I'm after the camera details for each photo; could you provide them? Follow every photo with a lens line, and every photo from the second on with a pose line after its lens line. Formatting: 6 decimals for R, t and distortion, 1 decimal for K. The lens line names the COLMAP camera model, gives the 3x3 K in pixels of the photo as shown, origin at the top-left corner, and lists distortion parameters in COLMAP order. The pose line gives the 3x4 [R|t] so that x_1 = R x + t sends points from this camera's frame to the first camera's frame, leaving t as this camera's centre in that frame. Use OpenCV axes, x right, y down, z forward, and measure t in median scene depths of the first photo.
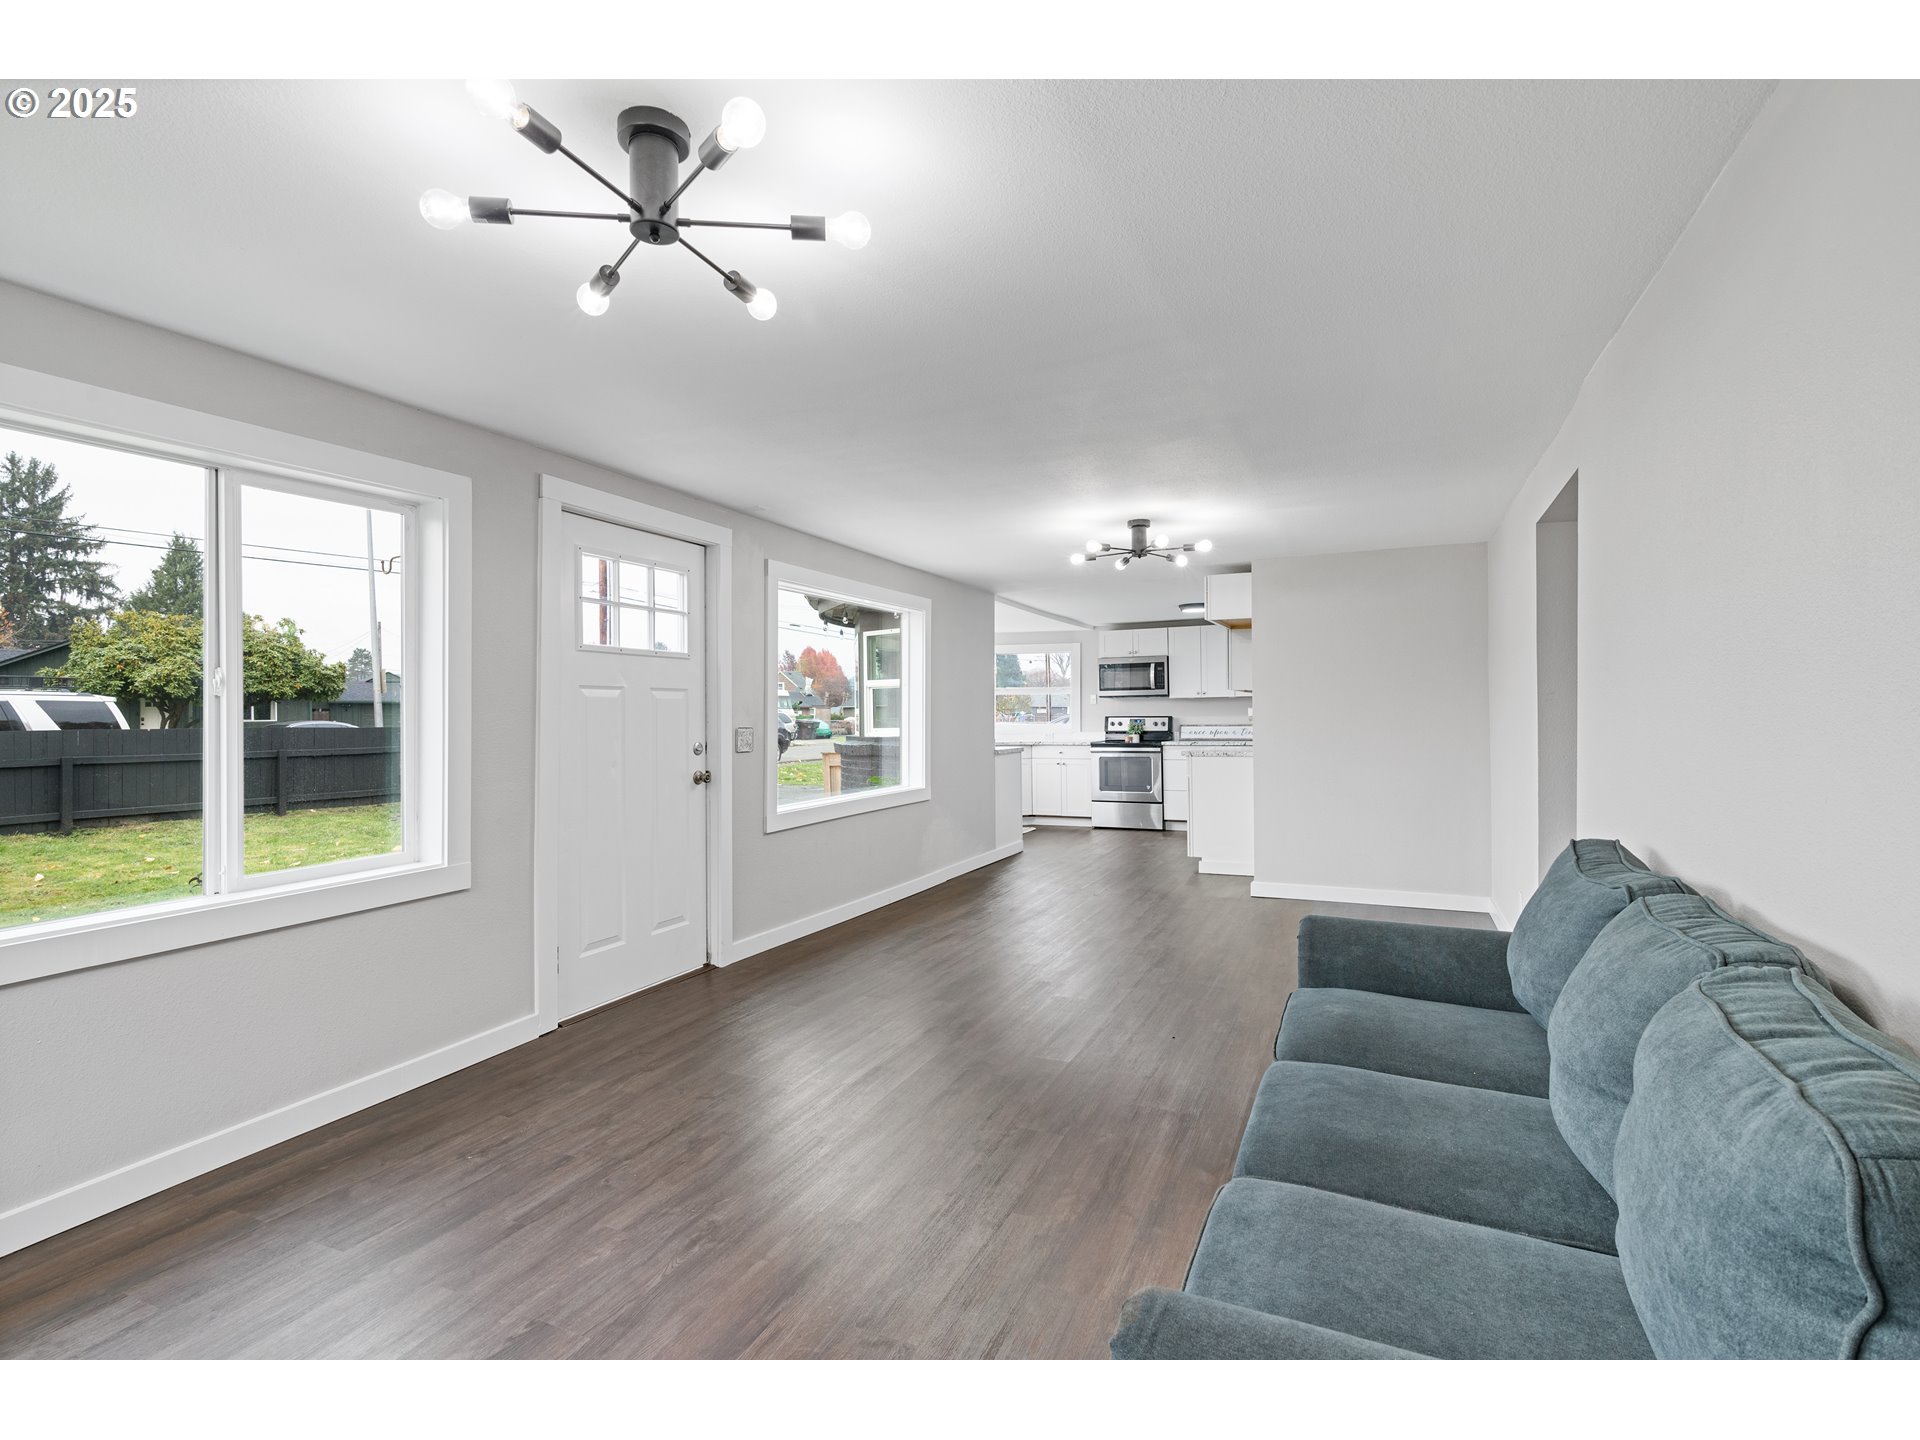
lens RADIAL K [[909.4, 0, 955.5], [0, 909.4, 697.9], [0, 0, 1]] dist [0.000710, 0.000097]
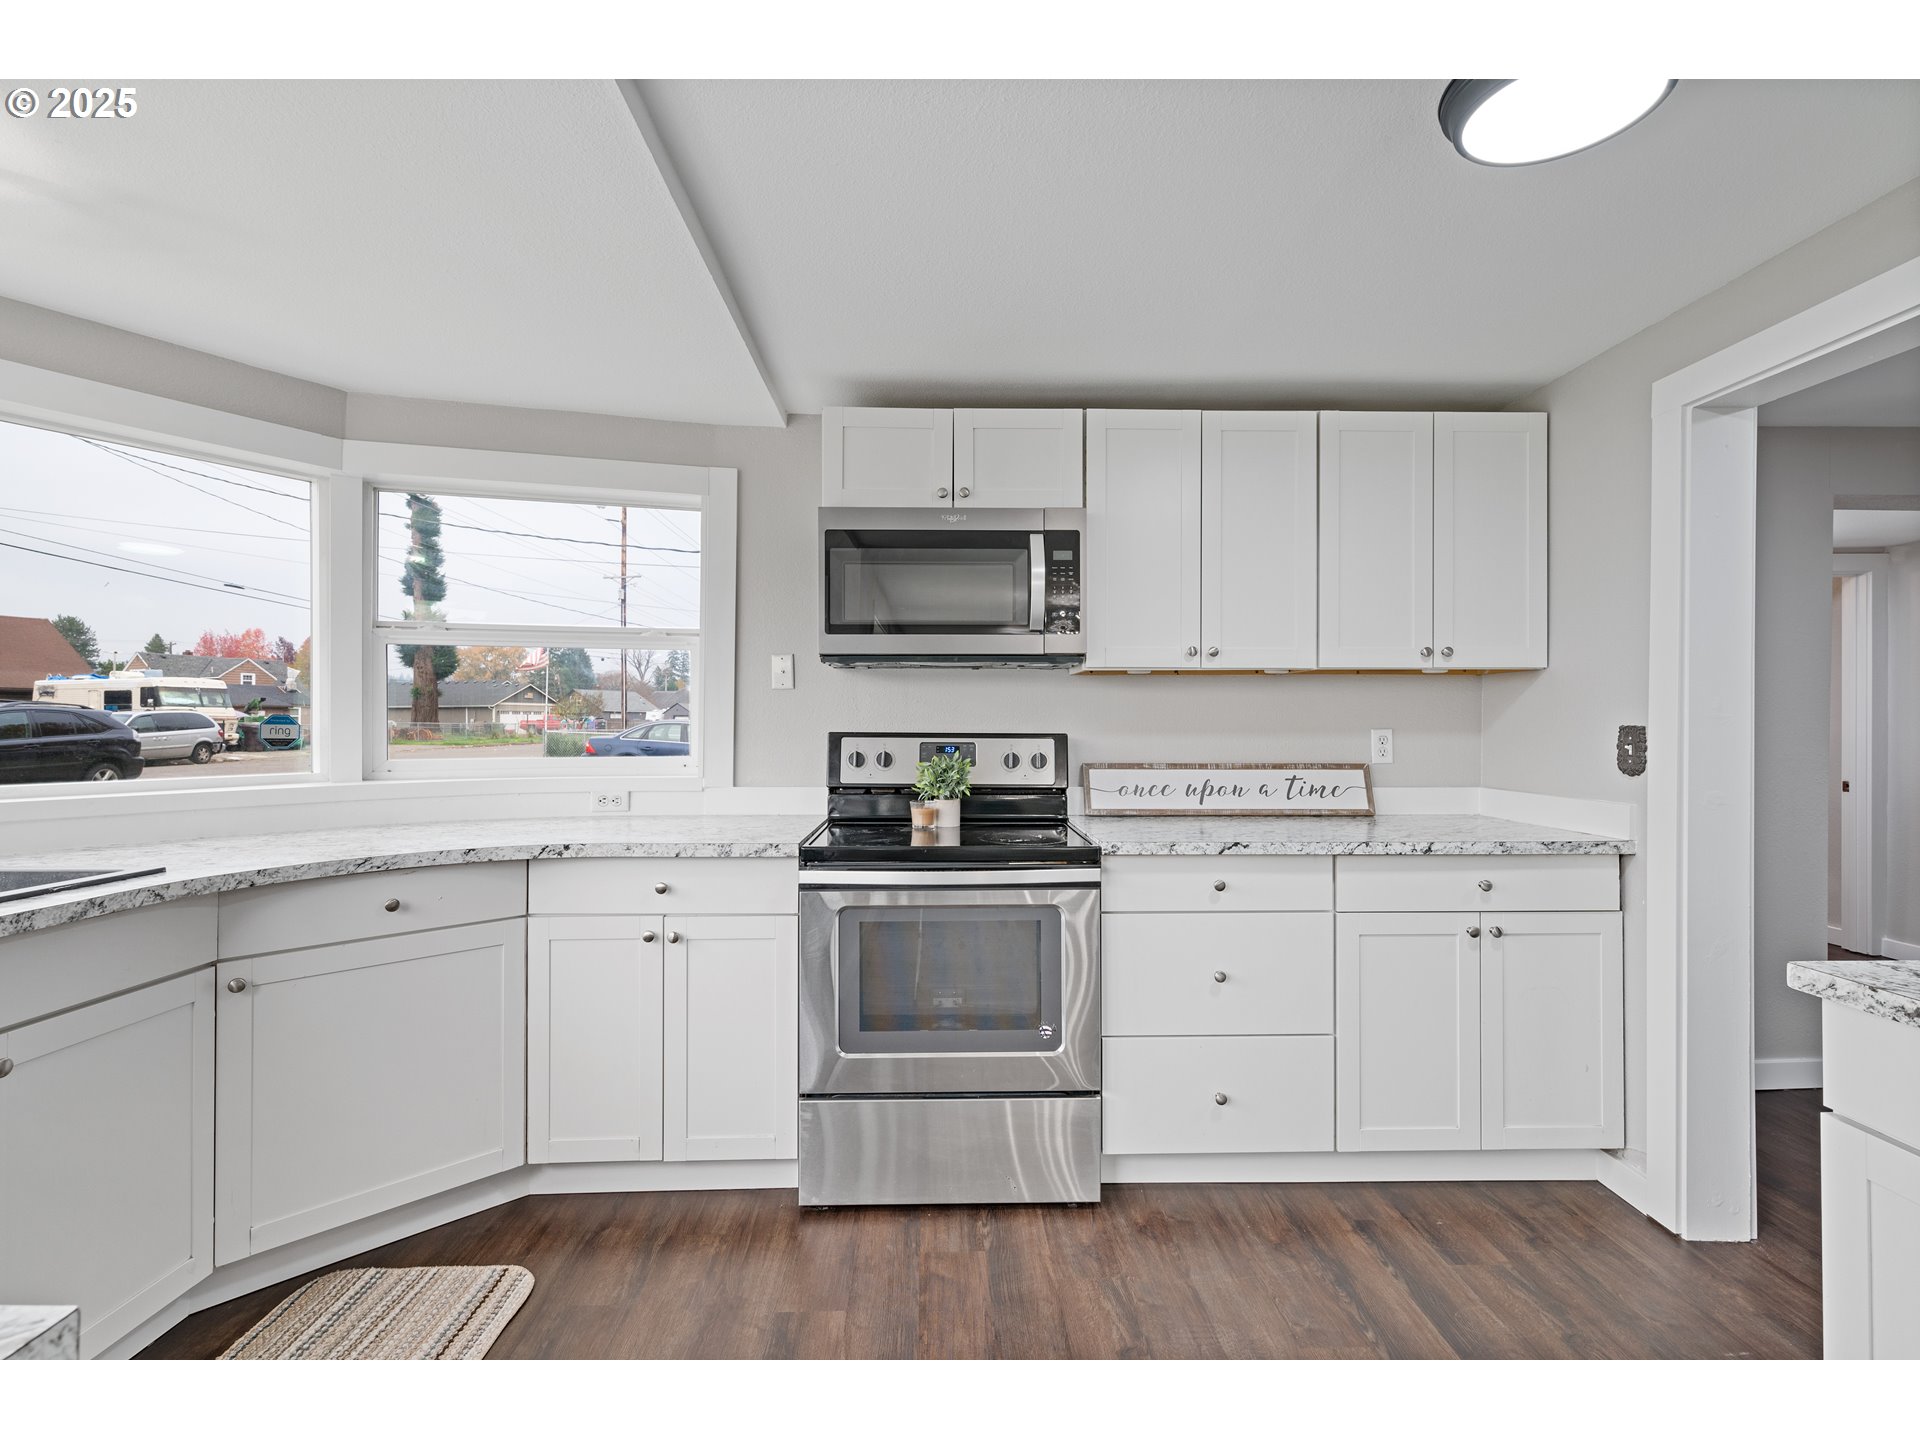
lens RADIAL K [[888.3, 0, 960.0], [0, 888.3, 720.0], [0, 0, 1]] dist [-0.000625, -0.000385]
pose [[0.894348, 0.014285, 0.447144, 0.080507], [-0.021208, 0.999720, 0.010482, 0.013156], [-0.446869, -0.018857, 0.894401, 0.756863]]
